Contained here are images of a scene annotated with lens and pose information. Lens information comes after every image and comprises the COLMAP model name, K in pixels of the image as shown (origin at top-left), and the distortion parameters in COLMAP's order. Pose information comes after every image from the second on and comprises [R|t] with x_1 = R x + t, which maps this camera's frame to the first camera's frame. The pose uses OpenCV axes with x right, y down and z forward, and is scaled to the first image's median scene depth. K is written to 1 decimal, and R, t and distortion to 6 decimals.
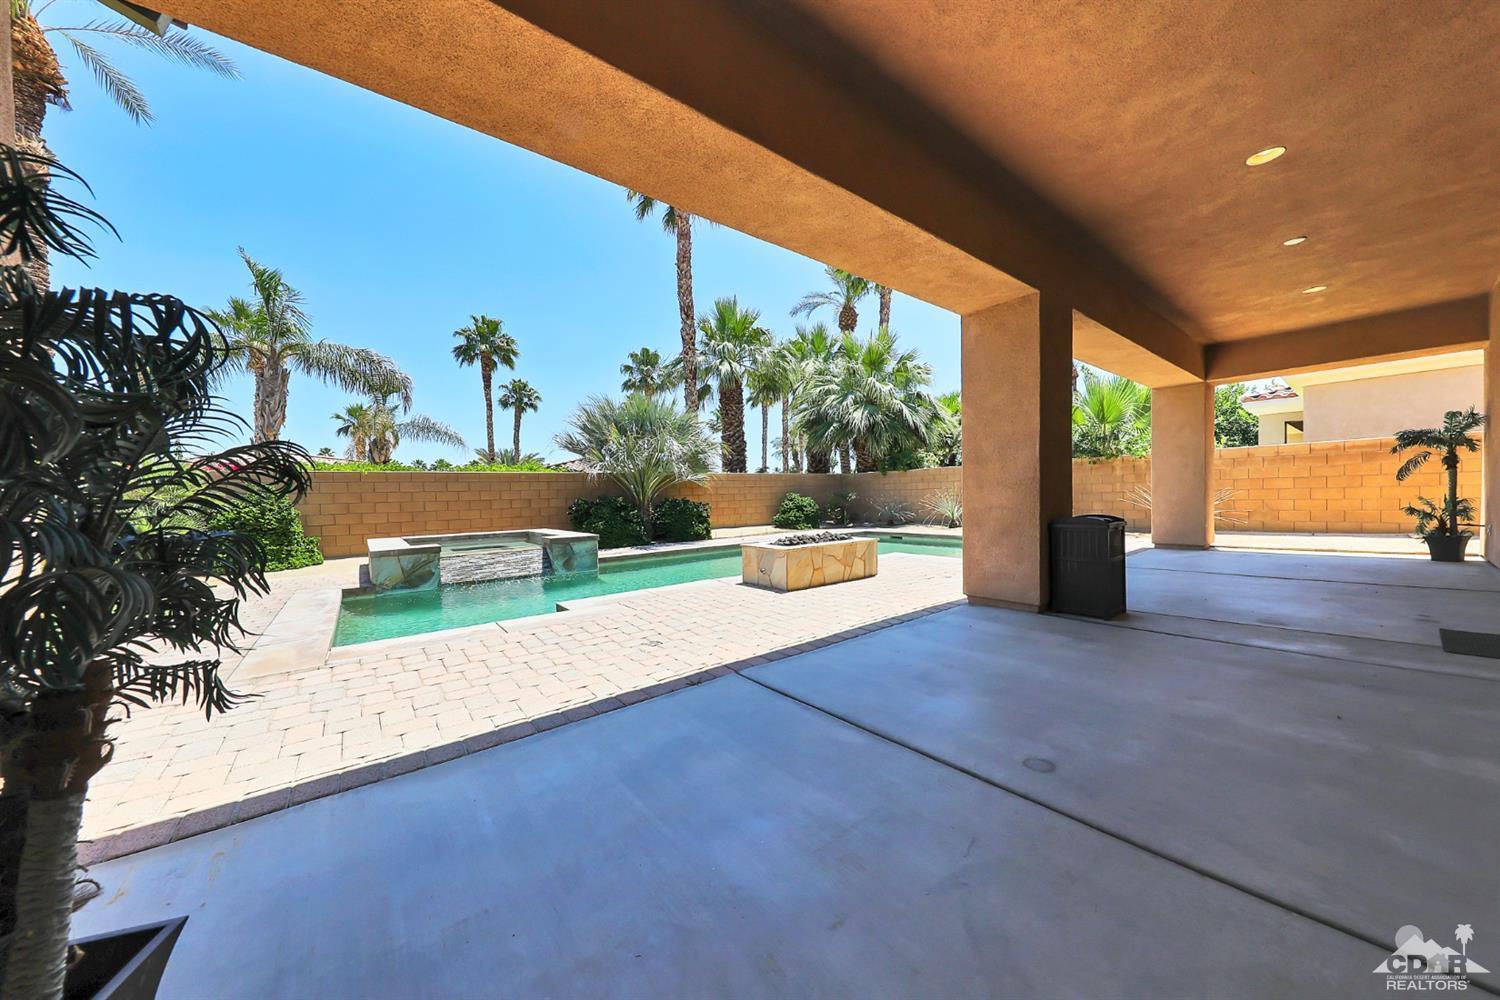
lens RADIAL K [[497.4, 0, 750.7], [0, 497.4, 513.8], [0, 0, 1]] dist [0.008289, 0.000065]
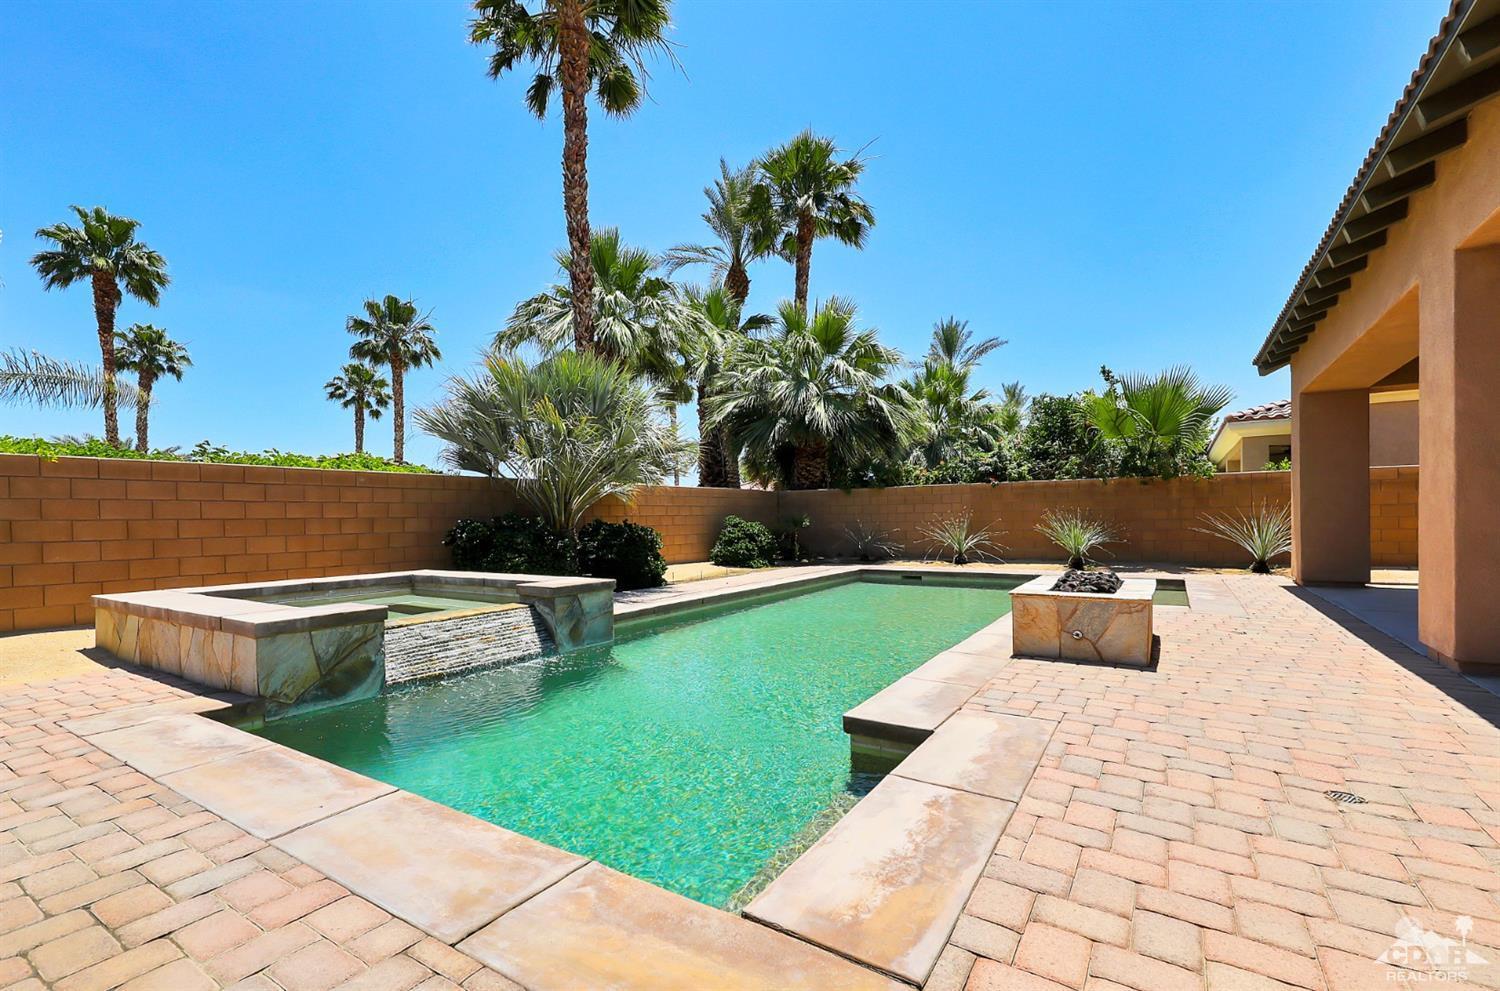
lens RADIAL K [[659.4, 0, 700.3], [0, 659.4, 534.1], [0, 0, 1]] dist [0.005335, 0.000582]
pose [[0.953772, 0.006321, 0.300466, -0.242397], [0.000004, 0.999778, -0.021048, 0.003287], [-0.300532, 0.020076, 0.953560, 0.134495]]
